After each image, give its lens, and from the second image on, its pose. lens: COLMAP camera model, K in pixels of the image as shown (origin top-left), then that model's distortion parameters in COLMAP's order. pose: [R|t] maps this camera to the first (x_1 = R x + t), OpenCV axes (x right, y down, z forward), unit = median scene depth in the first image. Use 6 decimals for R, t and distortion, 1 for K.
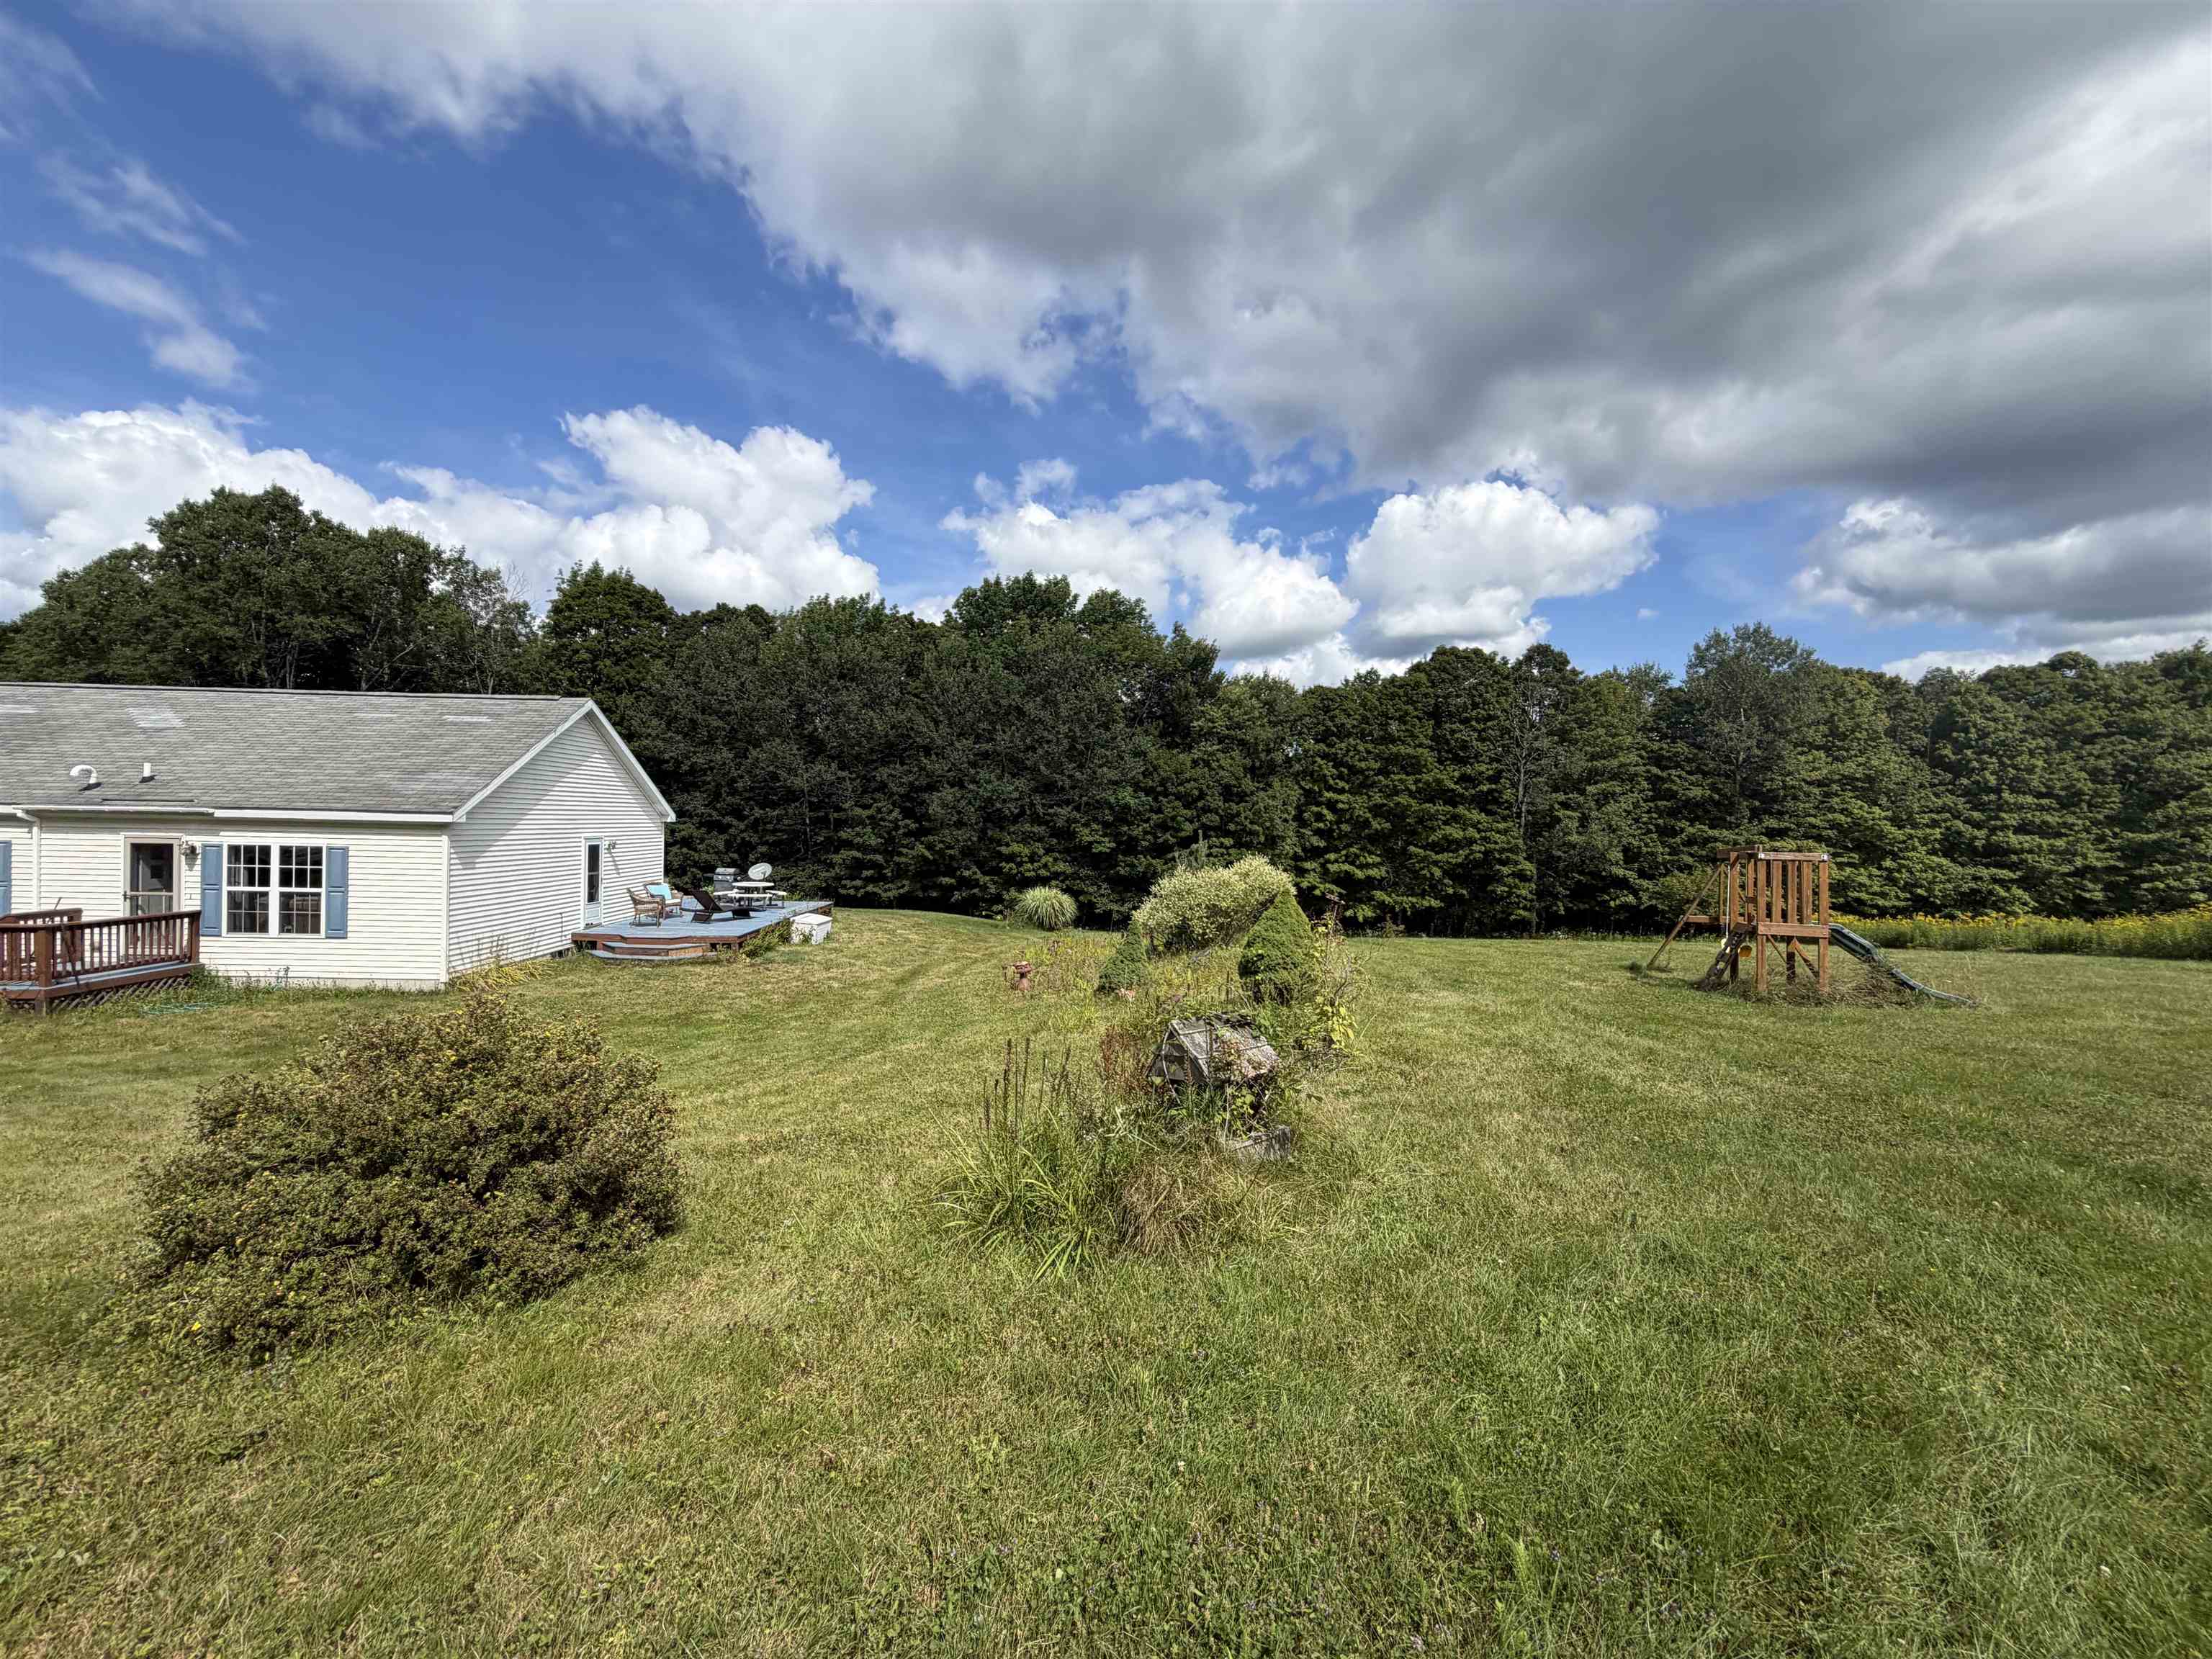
lens RADIAL K [[877.8, 0, 1098.8], [0, 877.8, 829.2], [0, 0, 1]] dist [-0.000817, 0.000049]
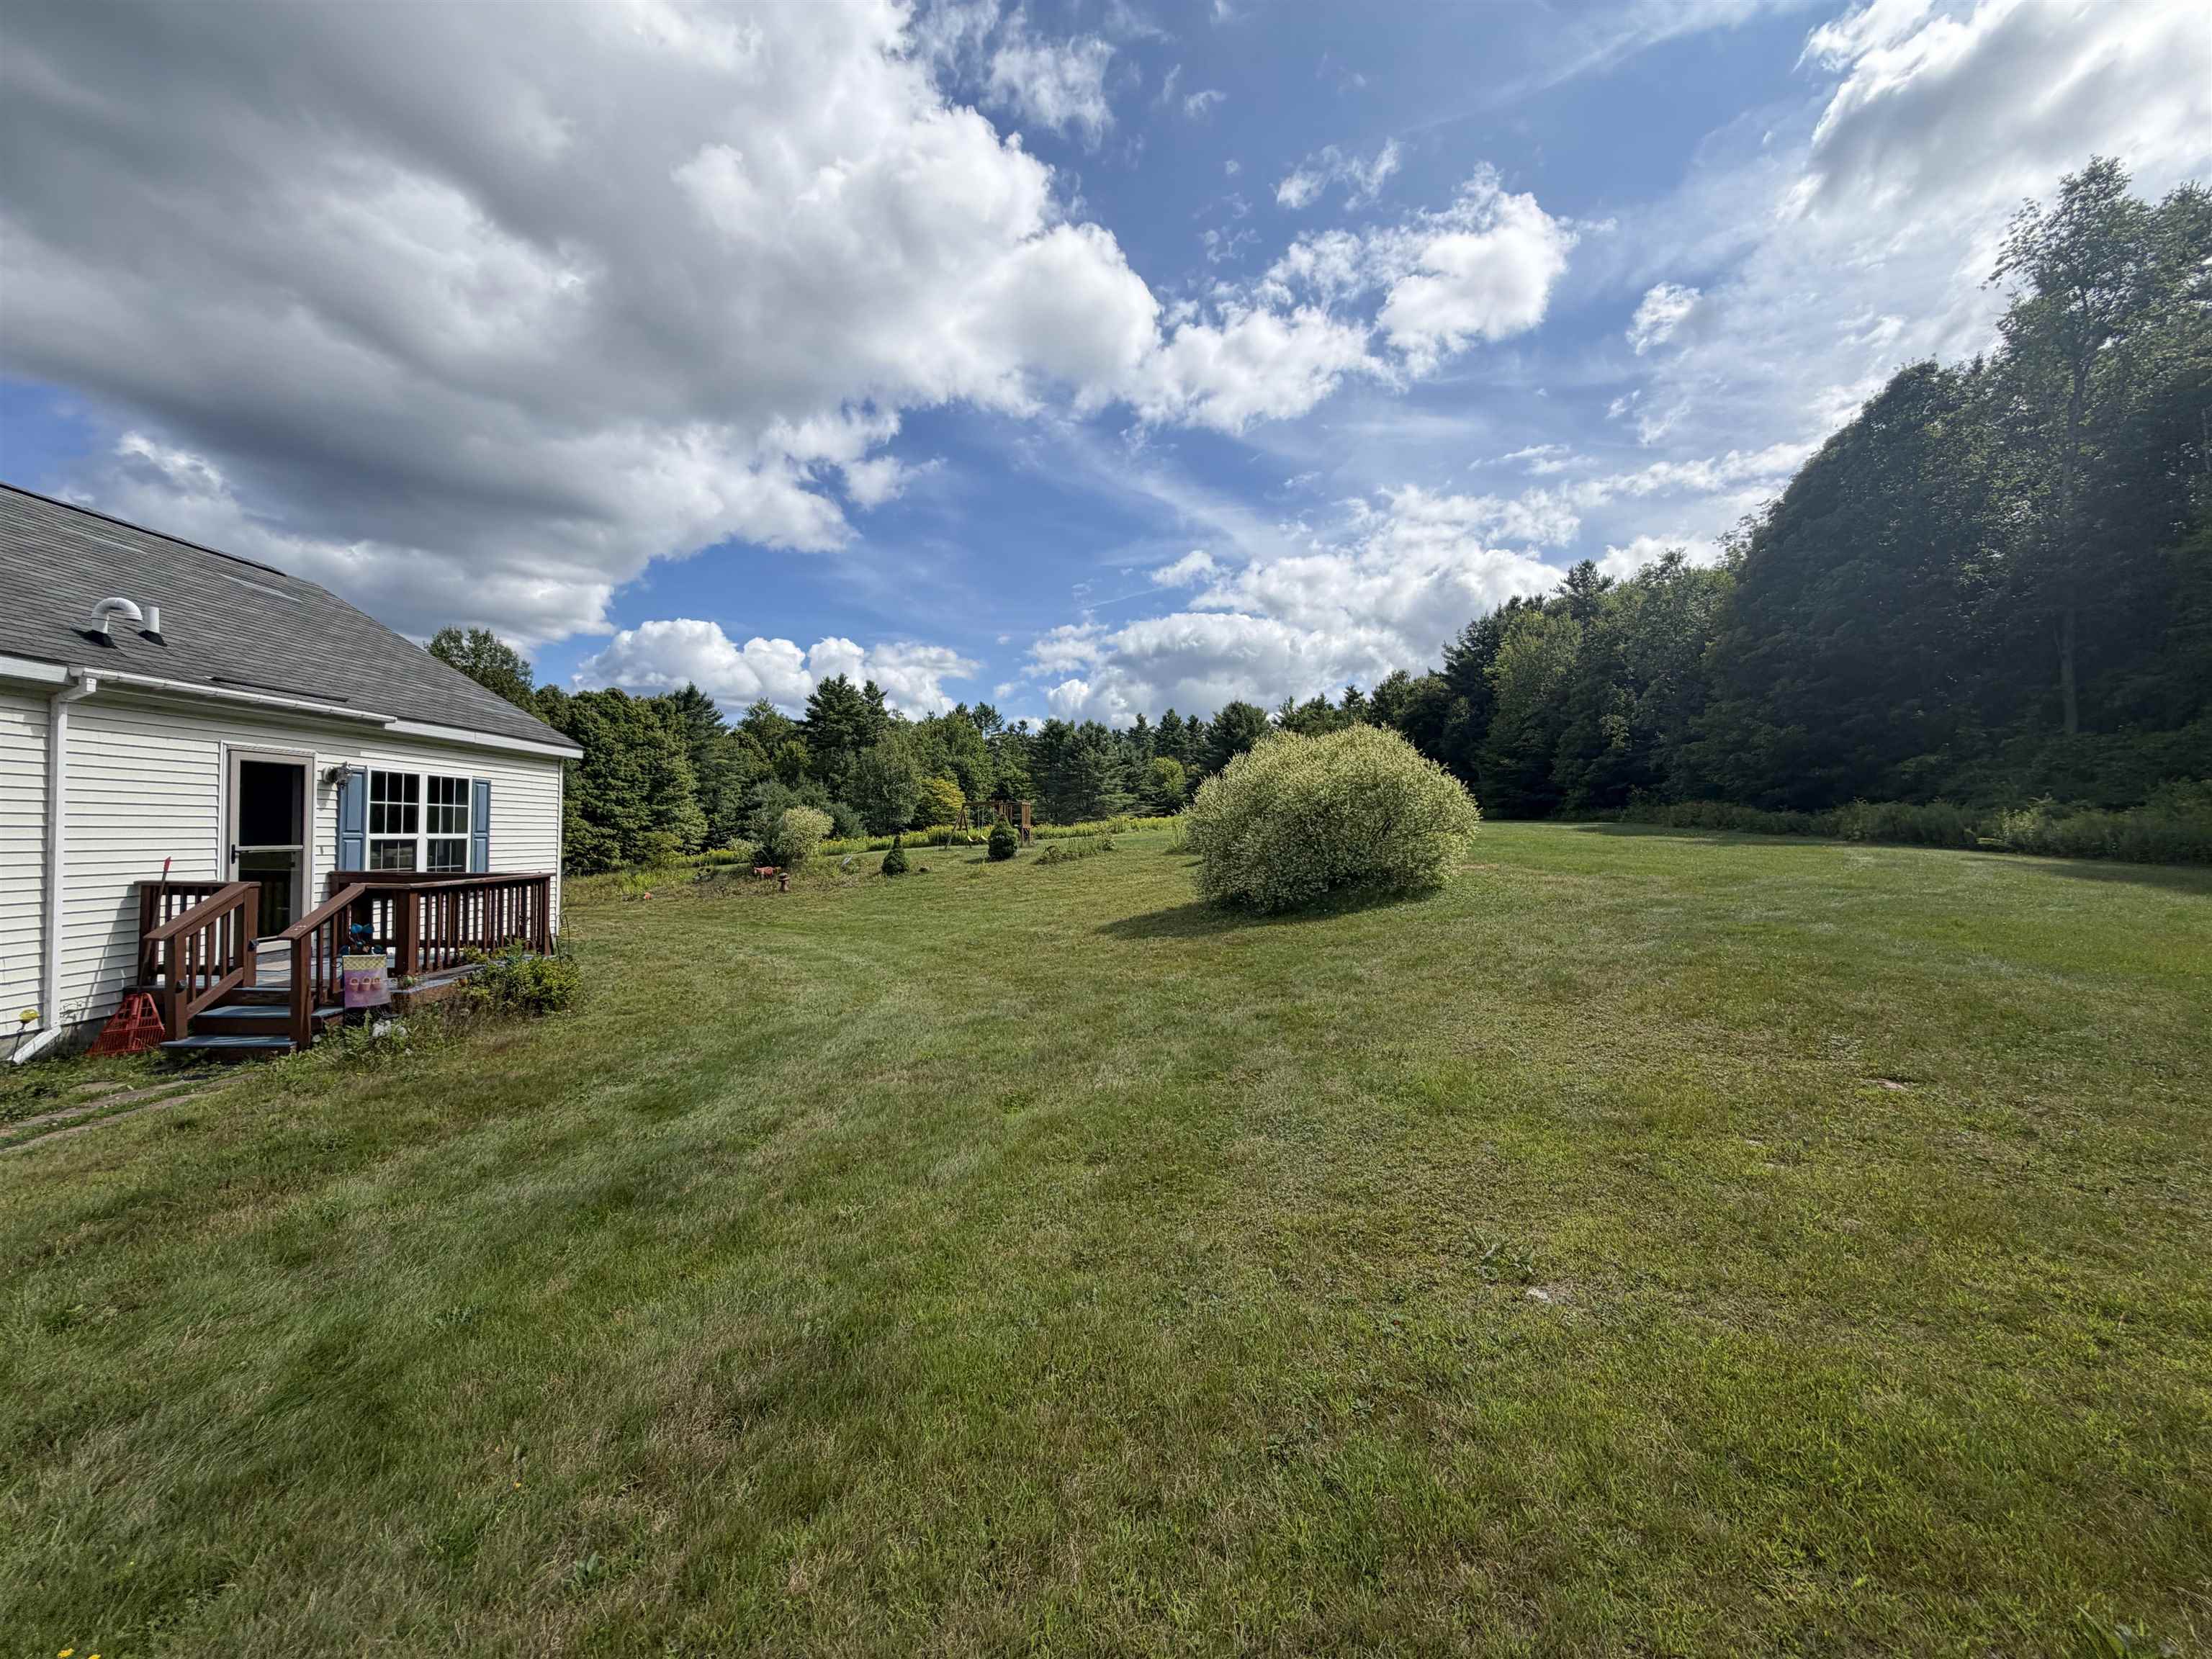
lens RADIAL K [[877.8, 0, 1103.9], [0, 877.8, 848.5], [0, 0, 1]] dist [-0.000817, 0.000049]
pose [[0.022973, -0.039262, 0.998965, -0.430115], [-0.009885, 0.999171, 0.039497, 0.011534], [-0.999687, -0.010782, 0.022566, 0.106050]]
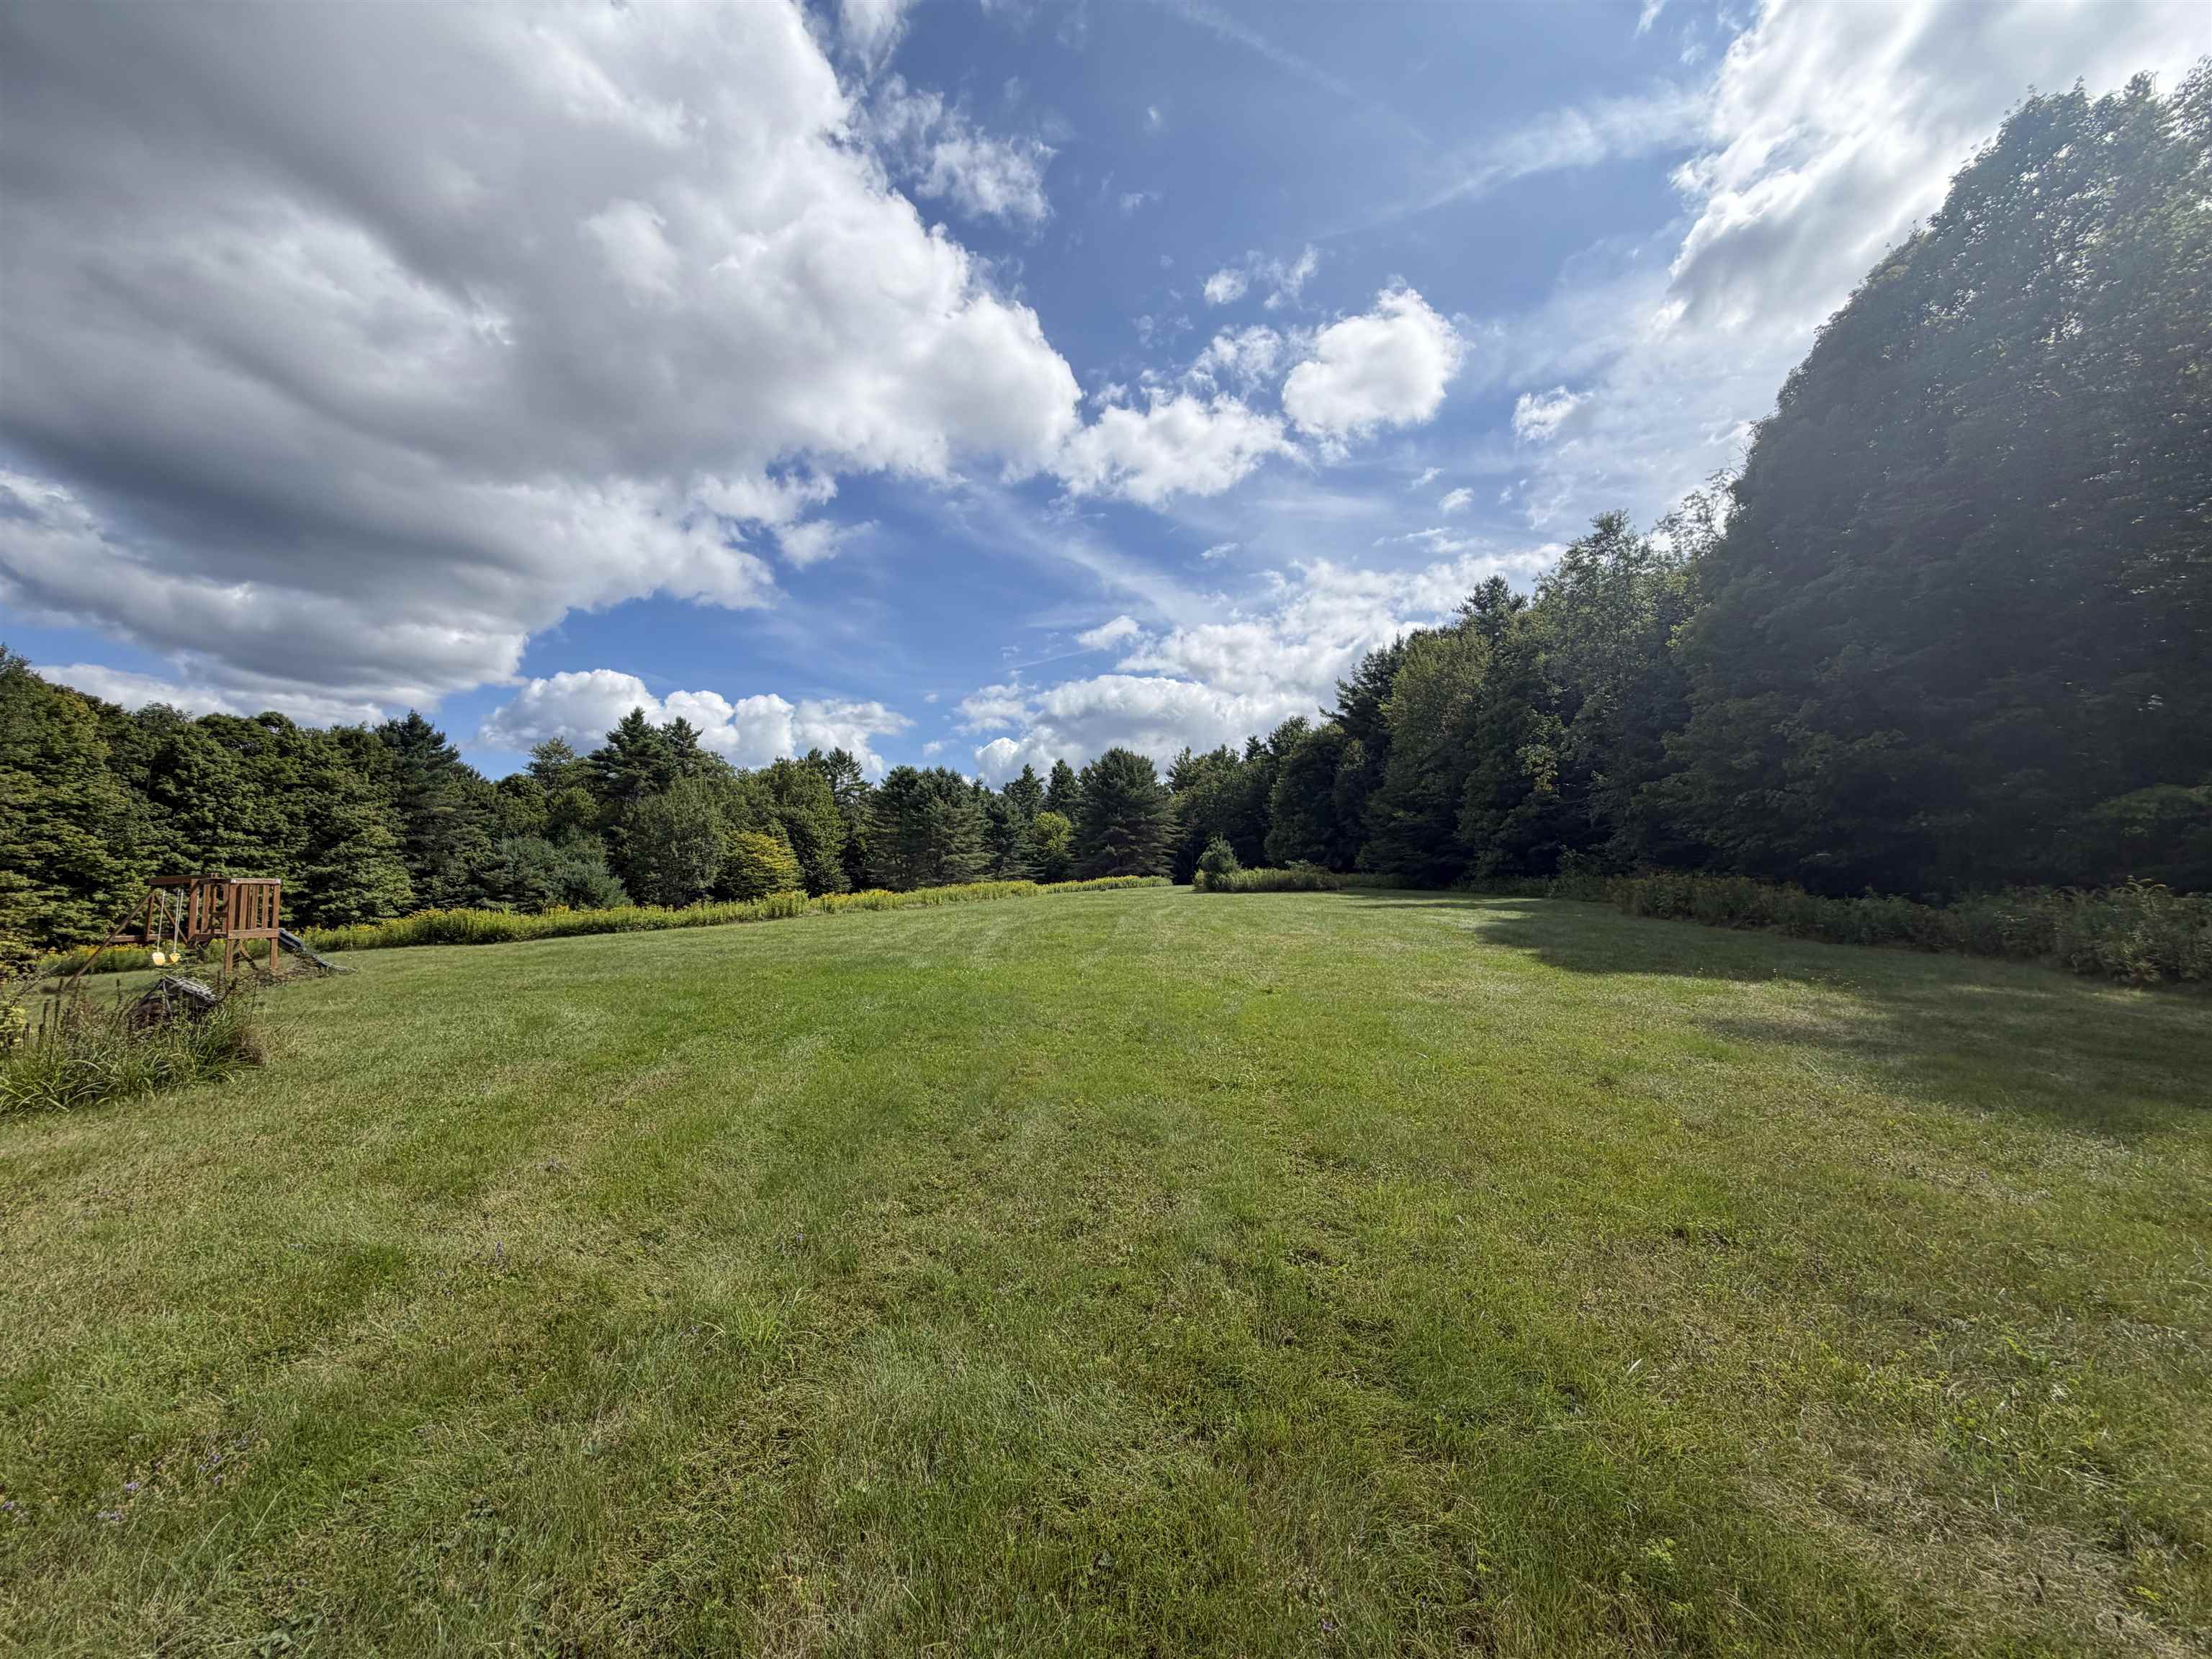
lens RADIAL K [[877.8, 0, 1098.3], [0, 877.8, 832.2], [0, 0, 1]] dist [-0.000817, 0.000049]
pose [[-0.052569, 0.044937, 0.997606, -0.124106], [-0.012008, 0.998886, -0.045627, 0.000232], [-0.998545, -0.014378, -0.051970, -0.048396]]
